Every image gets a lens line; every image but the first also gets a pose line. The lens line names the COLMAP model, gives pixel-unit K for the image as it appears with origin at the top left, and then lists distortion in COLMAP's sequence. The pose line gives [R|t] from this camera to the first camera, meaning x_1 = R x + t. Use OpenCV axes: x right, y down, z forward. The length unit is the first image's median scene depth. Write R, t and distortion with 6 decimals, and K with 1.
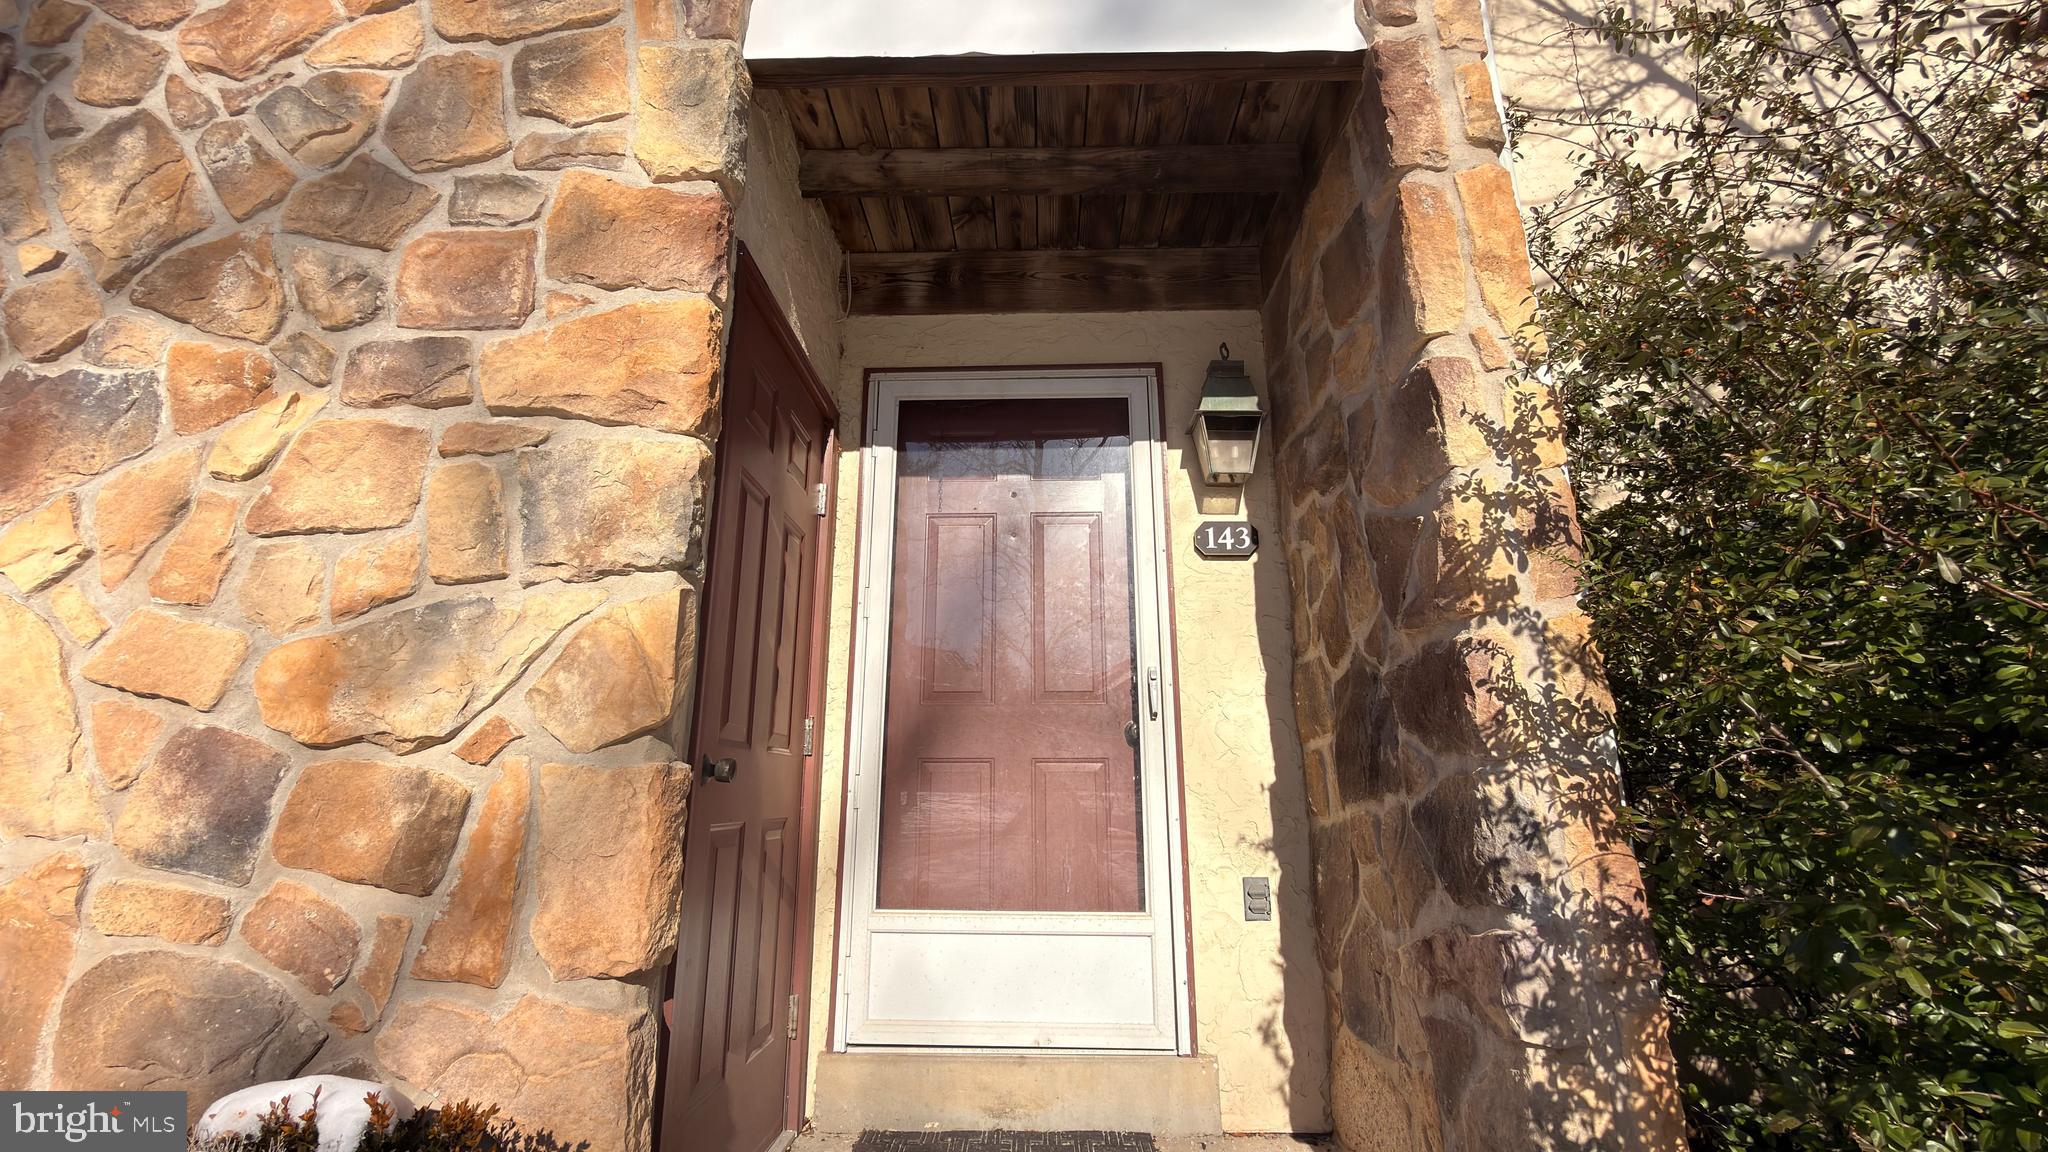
lens RADIAL K [[826.1, 0, 1018.9], [0, 826.1, 574.9], [0, 0, 1]] dist [-0.002018, 0.000032]
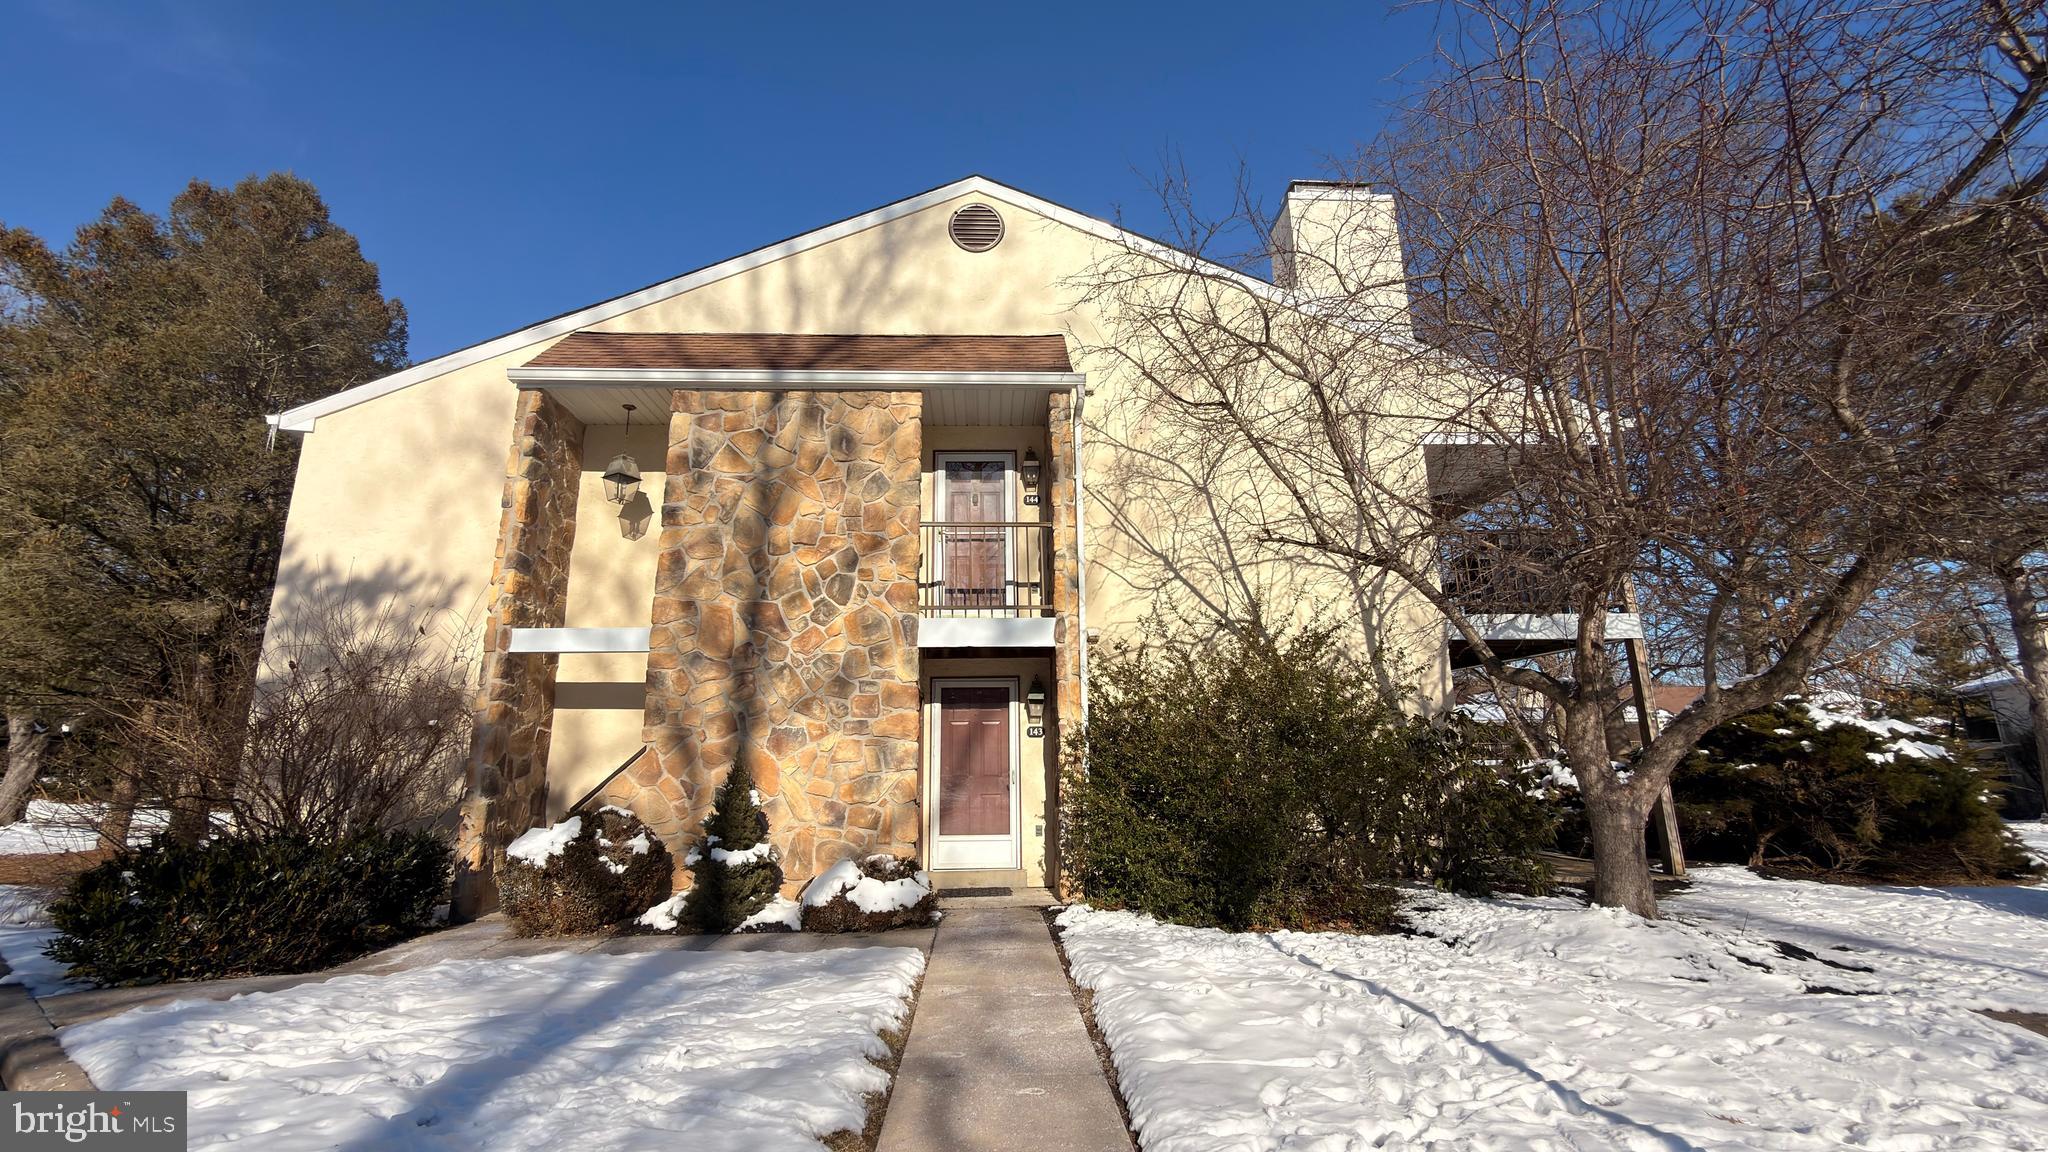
lens RADIAL K [[831.9, 0, 1024.0], [0, 831.9, 576.0], [0, 0, 1]] dist [-0.003186, -0.000335]
pose [[0.996954, 0.003422, 0.077917, -0.127028], [-0.006855, 0.999015, 0.043835, -1.367030], [-0.077690, -0.044235, 0.995996, -3.974548]]
